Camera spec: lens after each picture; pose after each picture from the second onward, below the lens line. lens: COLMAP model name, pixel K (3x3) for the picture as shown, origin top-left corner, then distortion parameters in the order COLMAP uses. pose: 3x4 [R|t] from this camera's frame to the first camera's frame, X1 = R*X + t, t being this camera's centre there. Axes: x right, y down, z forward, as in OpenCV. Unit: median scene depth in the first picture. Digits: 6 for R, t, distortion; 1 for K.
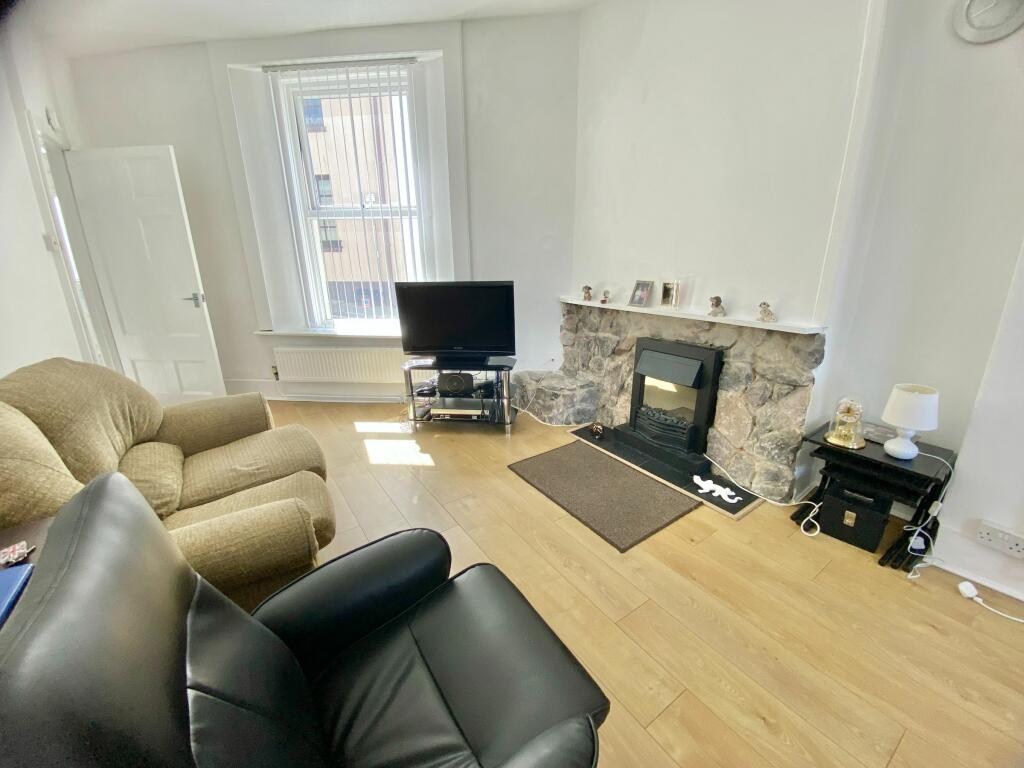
lens RADIAL K [[417.8, 0, 512.2], [0, 417.8, 378.6], [0, 0, 1]] dist [0.034771, -0.030402]
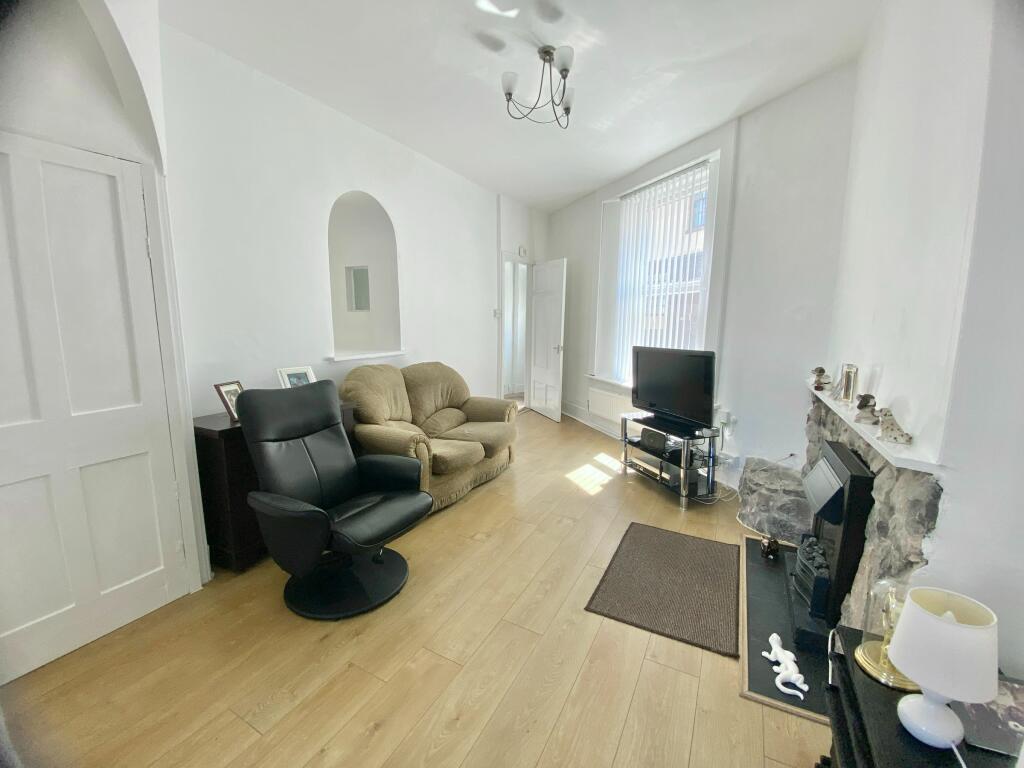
lens RADIAL K [[417.8, 0, 512.2], [0, 417.8, 378.6], [0, 0, 1]] dist [0.034771, -0.030402]
pose [[0.452614, 0.140097, -0.880632, 0.662797], [-0.276224, 0.961031, 0.010917, -0.056267], [0.847845, 0.238311, 0.473674, 0.155169]]
